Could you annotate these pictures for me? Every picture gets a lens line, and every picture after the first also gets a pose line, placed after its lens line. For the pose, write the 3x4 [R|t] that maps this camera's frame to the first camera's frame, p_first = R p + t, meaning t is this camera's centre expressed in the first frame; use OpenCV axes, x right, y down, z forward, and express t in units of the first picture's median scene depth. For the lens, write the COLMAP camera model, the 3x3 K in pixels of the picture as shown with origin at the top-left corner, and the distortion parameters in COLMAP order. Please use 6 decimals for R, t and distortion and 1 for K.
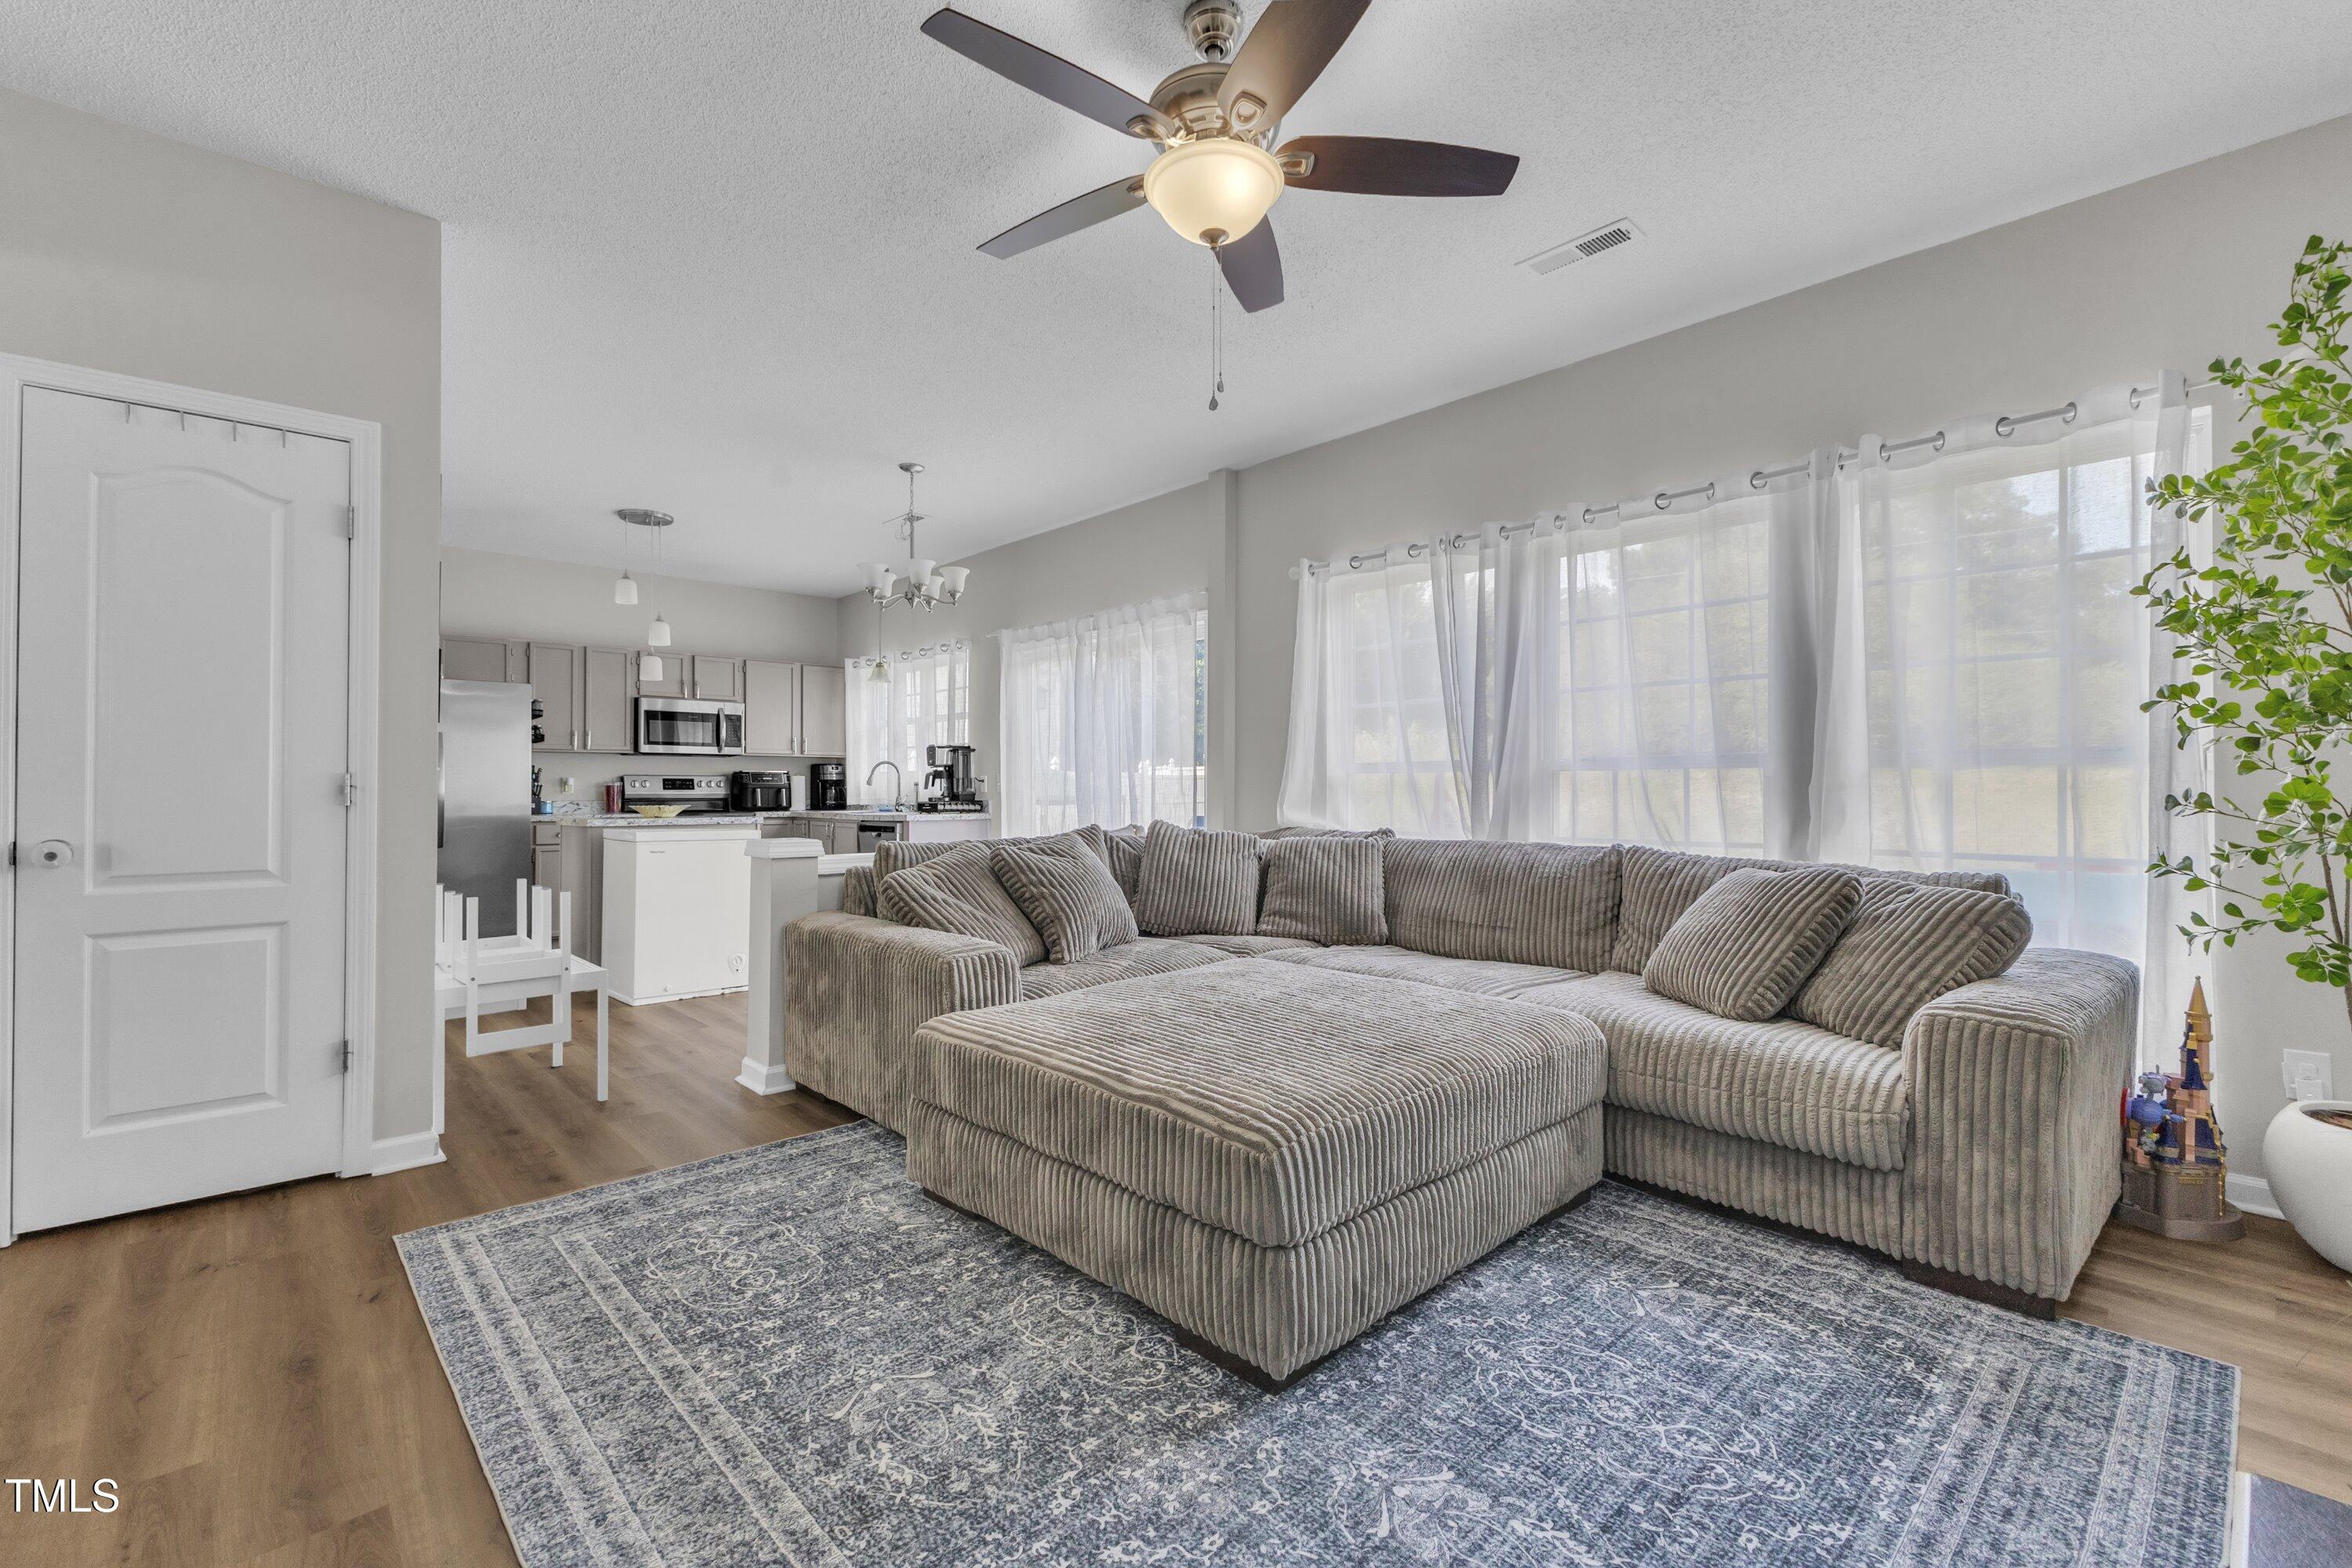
lens RADIAL K [[1024.6, 0, 1184.7], [0, 1024.6, 787.5], [0, 0, 1]] dist [0.006647, 0.000012]
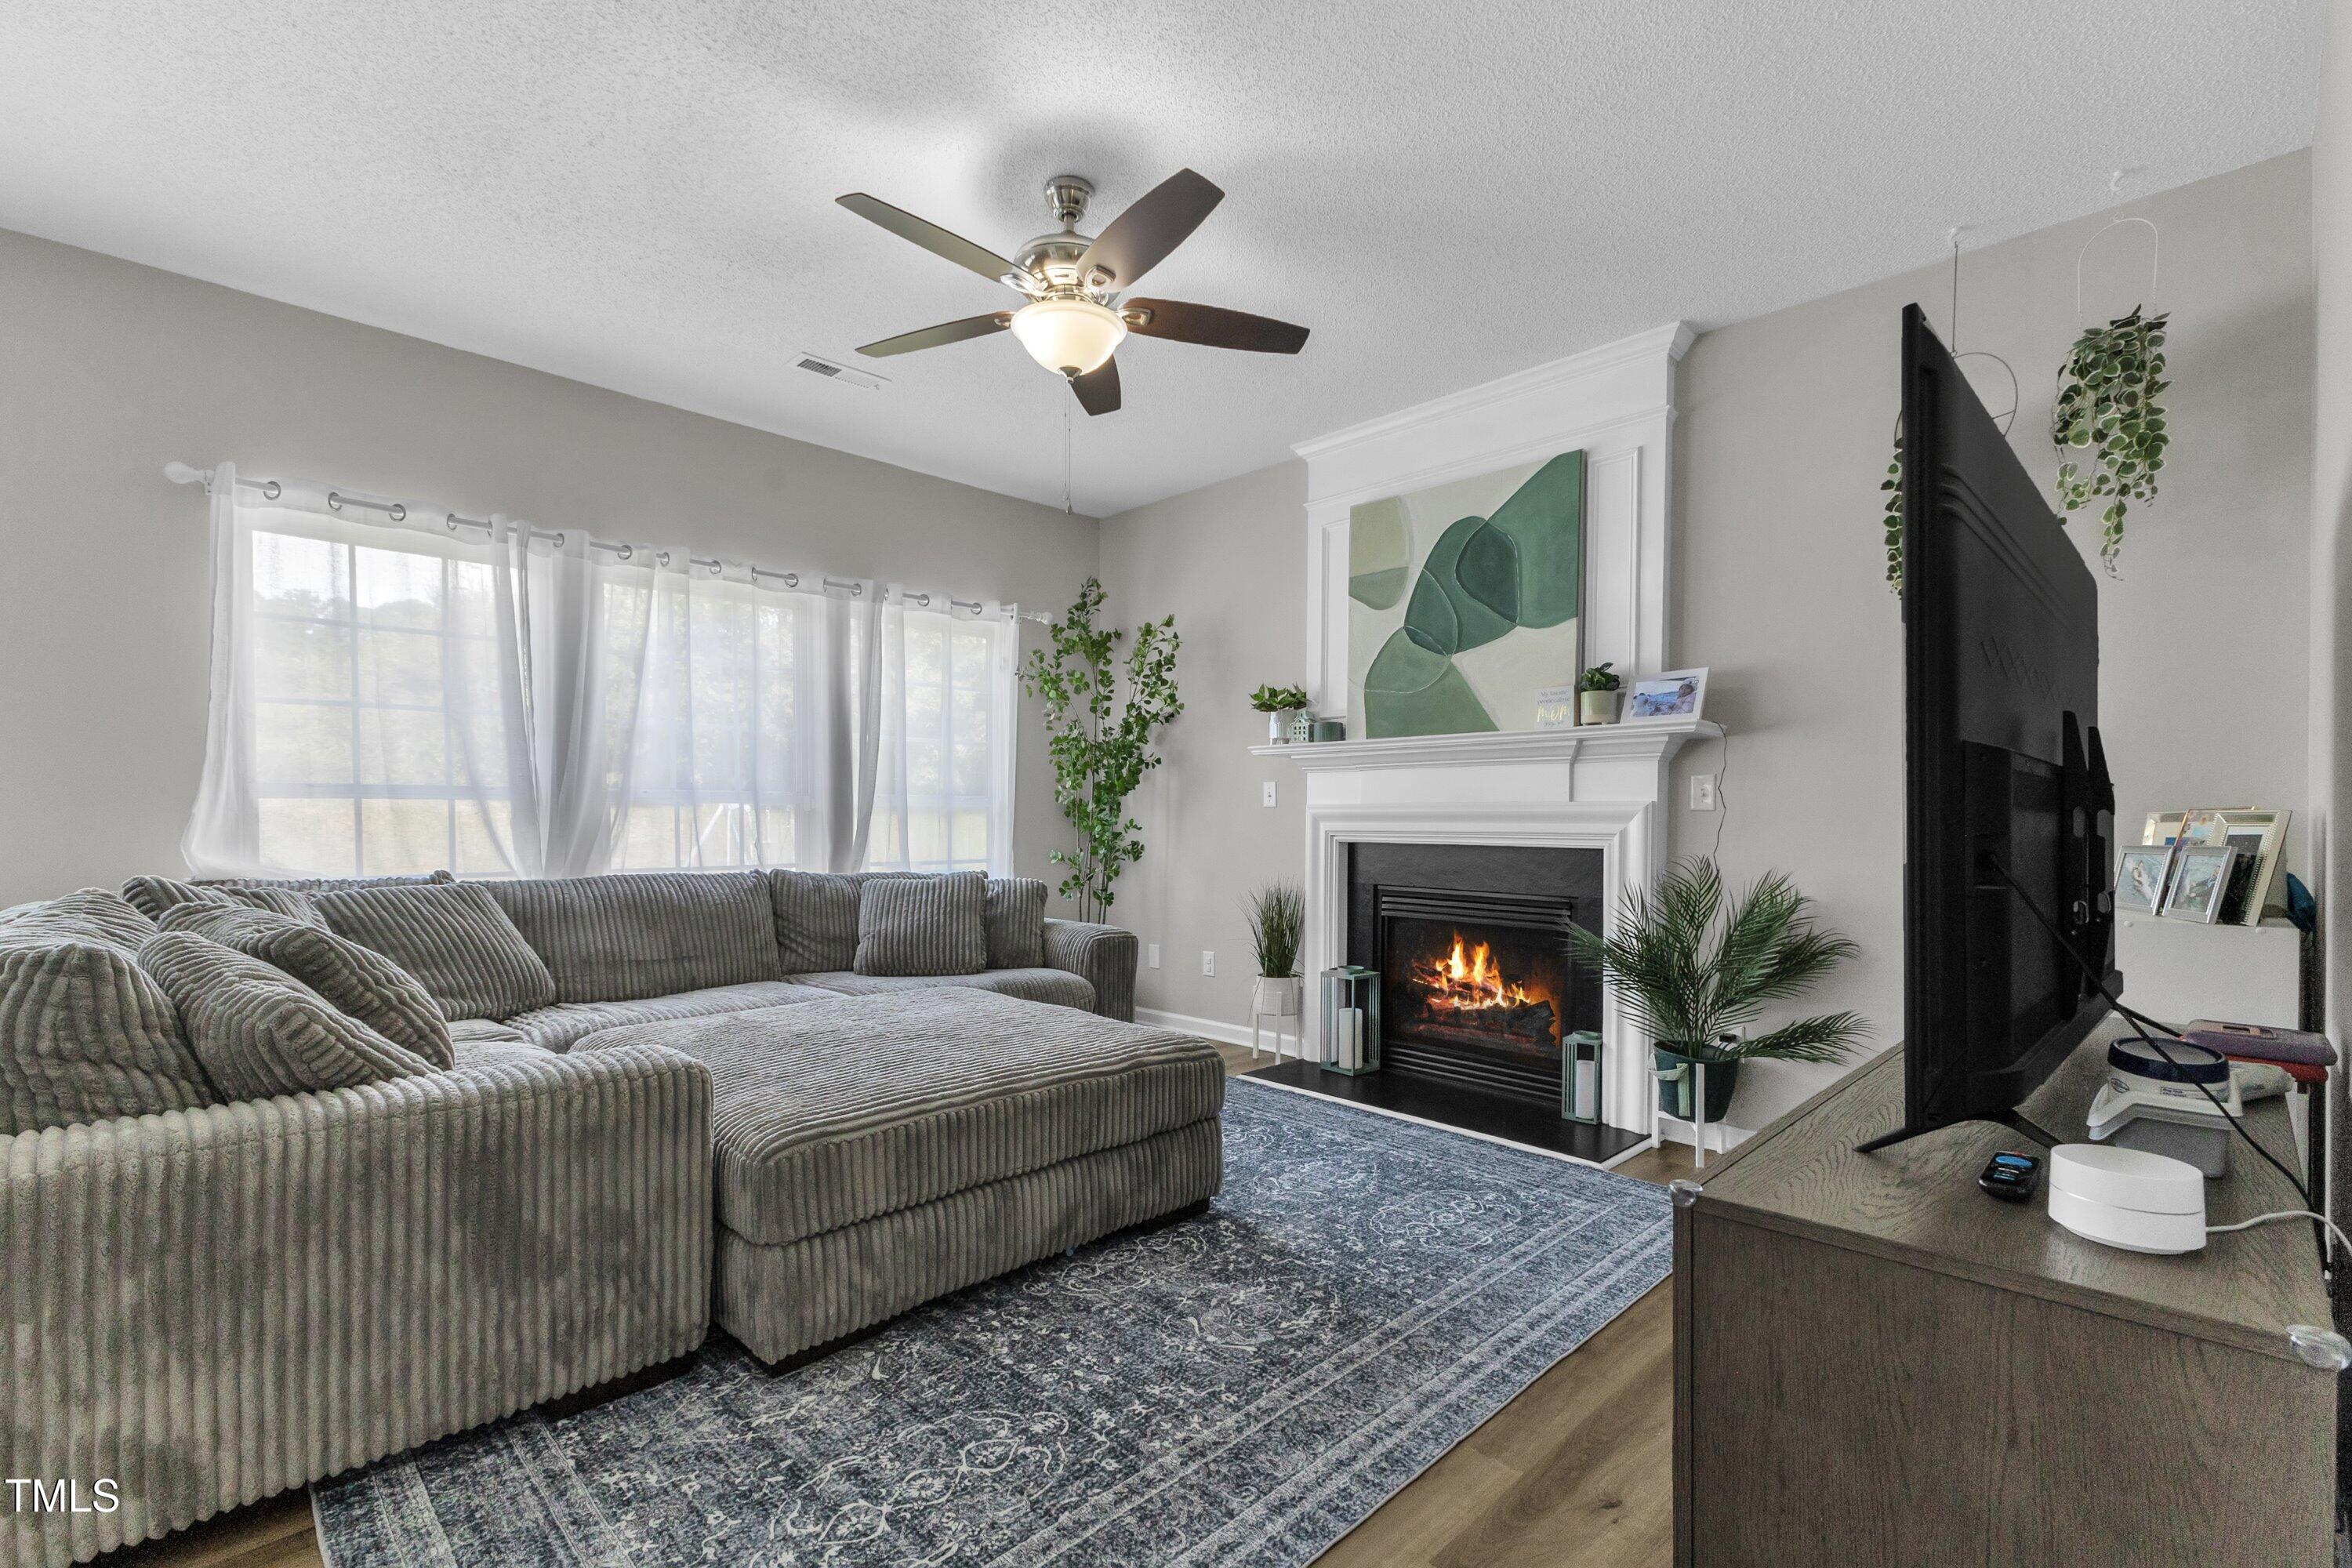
lens RADIAL K [[1024.6, 0, 1184.7], [0, 1024.6, 787.5], [0, 0, 1]] dist [0.006647, 0.000012]
pose [[-0.025699, 0.030096, 0.999217, -1.351152], [-0.008829, 0.999501, -0.030331, -0.013872], [-0.999631, -0.009602, -0.025421, 0.960896]]
